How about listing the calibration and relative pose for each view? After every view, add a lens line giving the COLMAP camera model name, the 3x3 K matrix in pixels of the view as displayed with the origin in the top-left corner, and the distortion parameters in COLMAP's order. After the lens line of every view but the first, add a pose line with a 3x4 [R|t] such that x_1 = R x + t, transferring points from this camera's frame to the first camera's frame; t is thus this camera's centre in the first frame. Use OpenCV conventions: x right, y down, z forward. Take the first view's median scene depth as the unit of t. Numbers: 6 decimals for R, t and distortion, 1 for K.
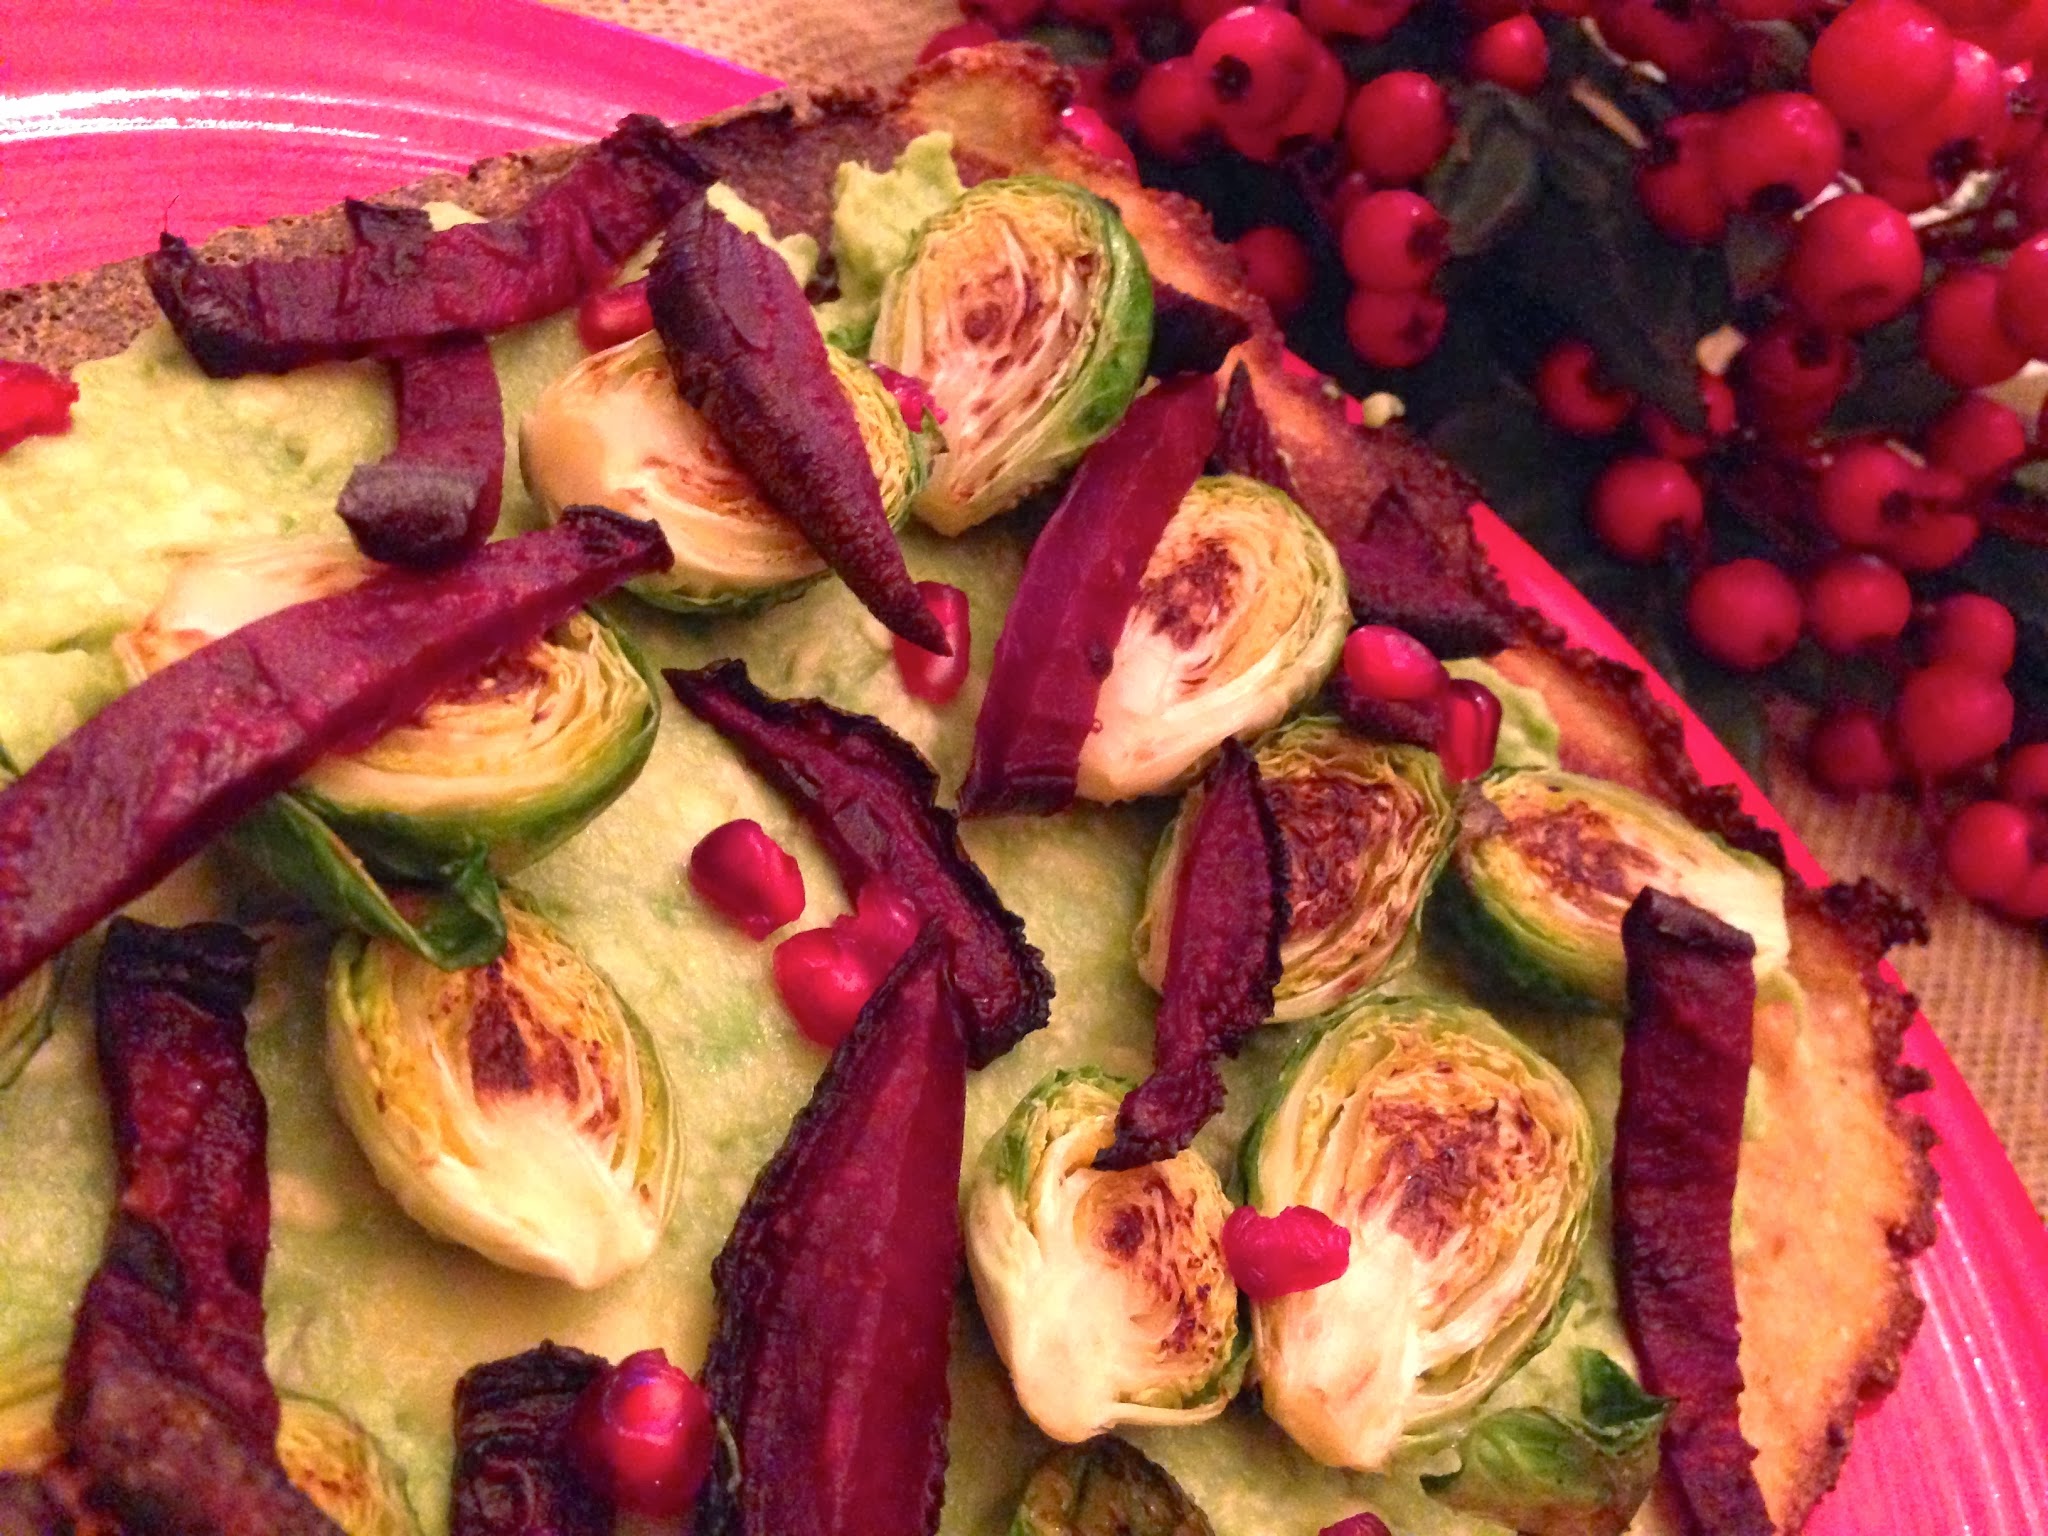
lens RADIAL K [[1933.4, 0, 1011.5], [0, 1933.4, 767.7], [0, 0, 1]] dist [0.028448, 0.000000]
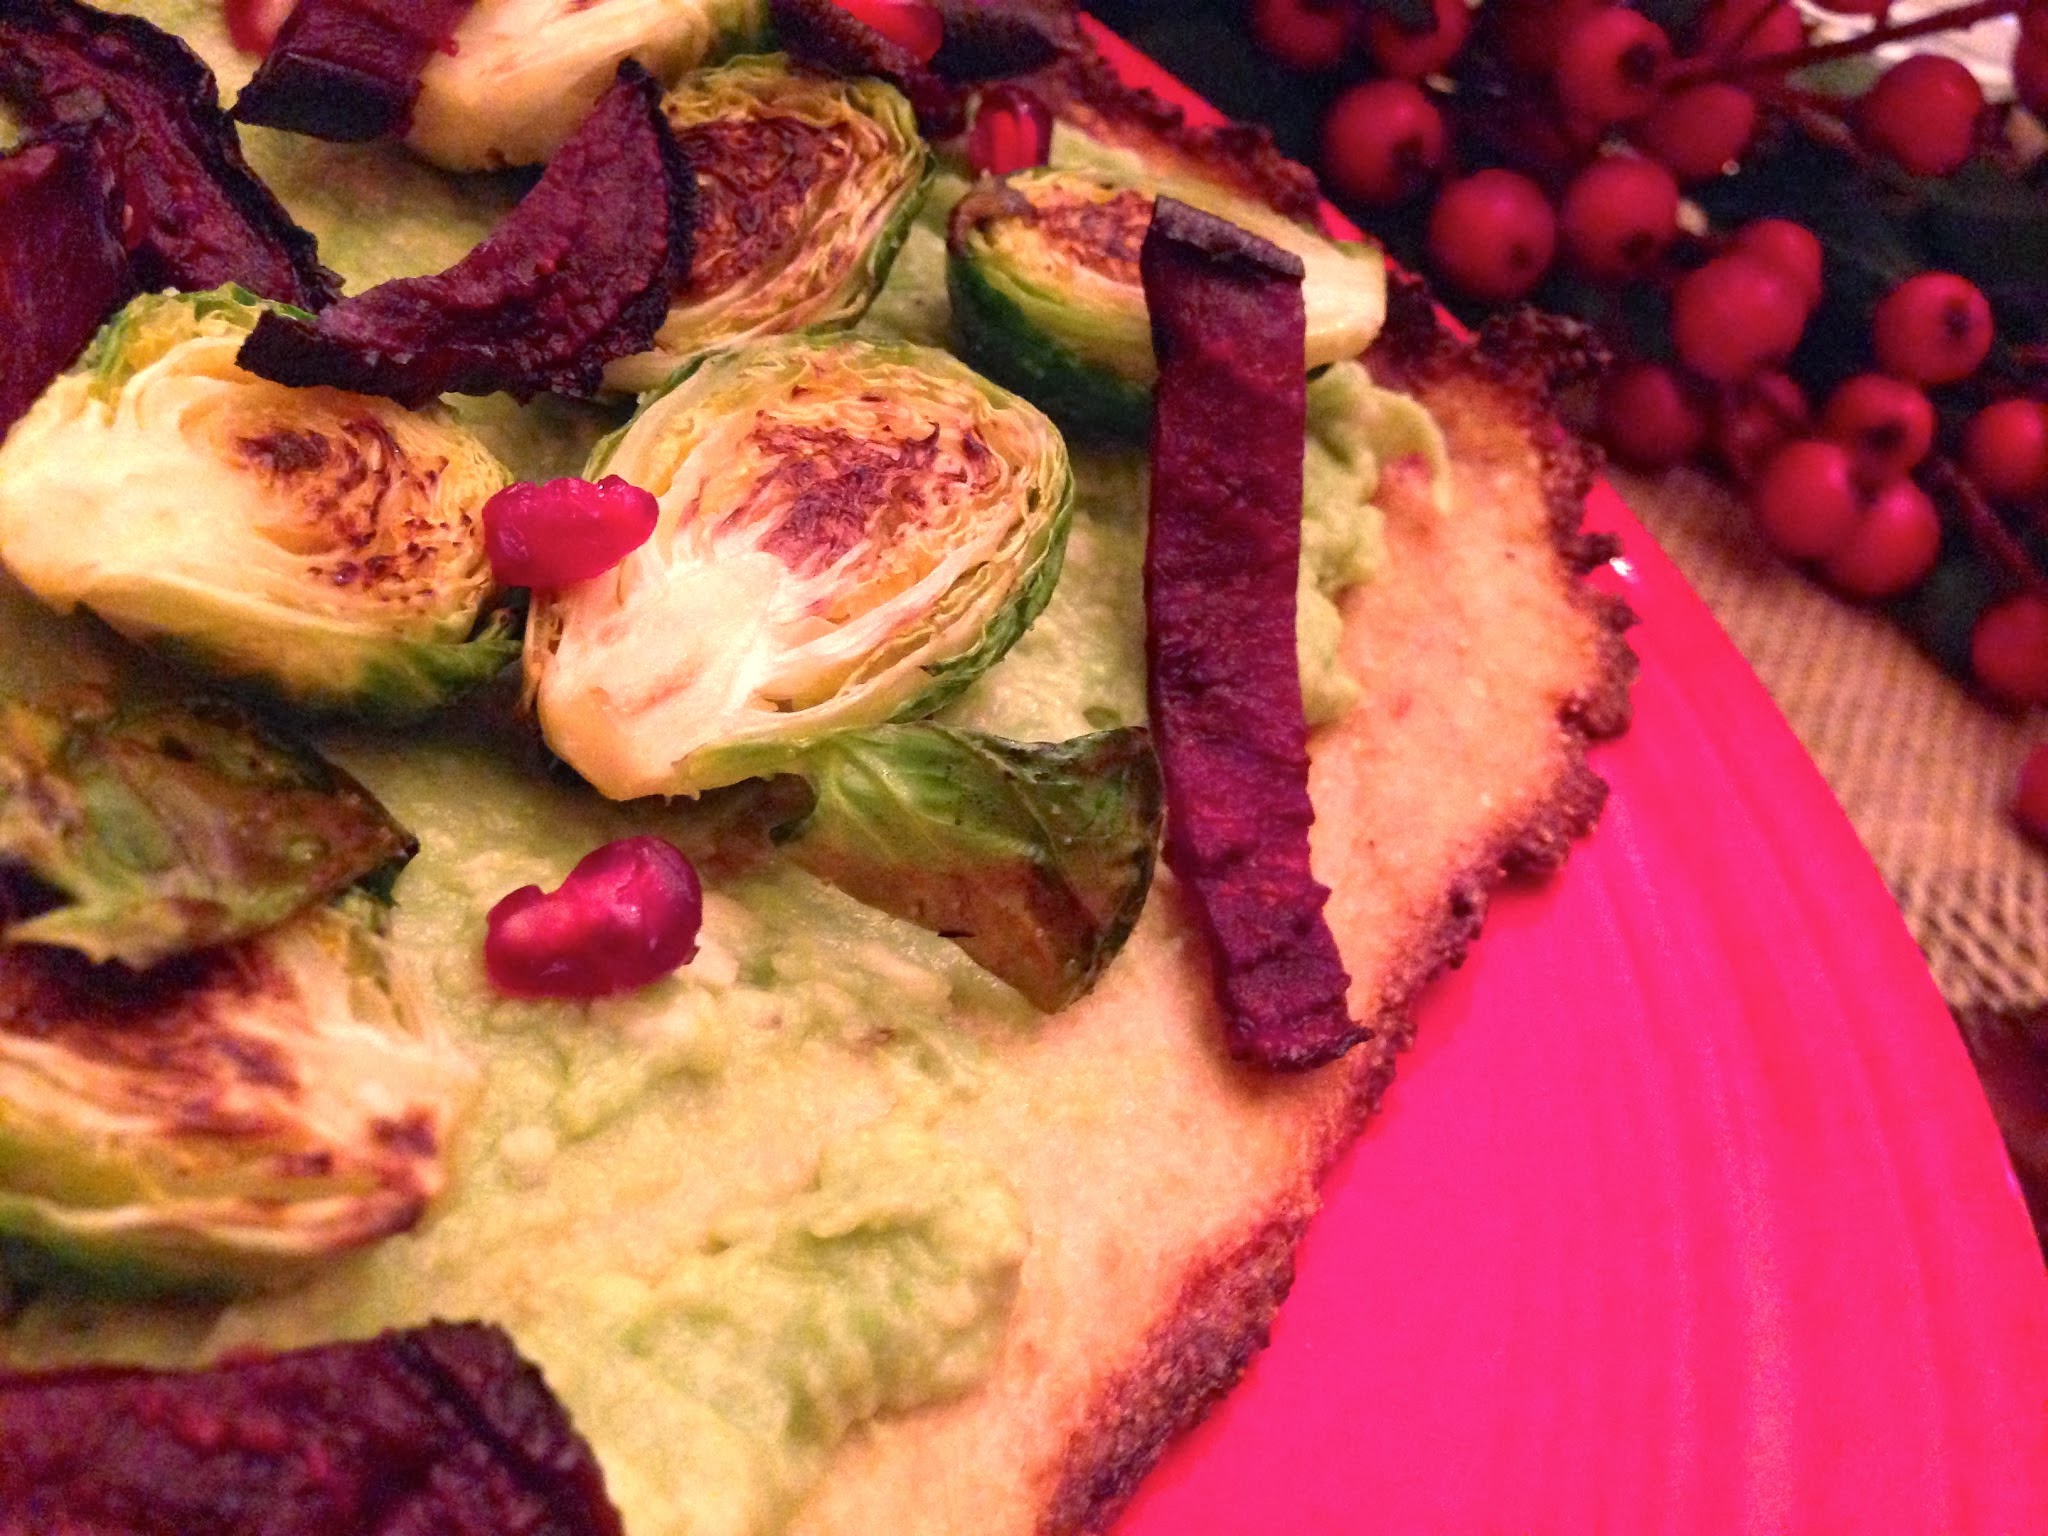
lens RADIAL K [[1933.4, 0, 1035.7], [0, 1933.4, 766.2], [0, 0, 1]] dist [0.028448, 0.000000]
pose [[0.998091, -0.057985, -0.021251, 0.280008], [0.055772, 0.994098, -0.093051, 0.355610], [0.026521, 0.091688, 0.995435, 0.241564]]
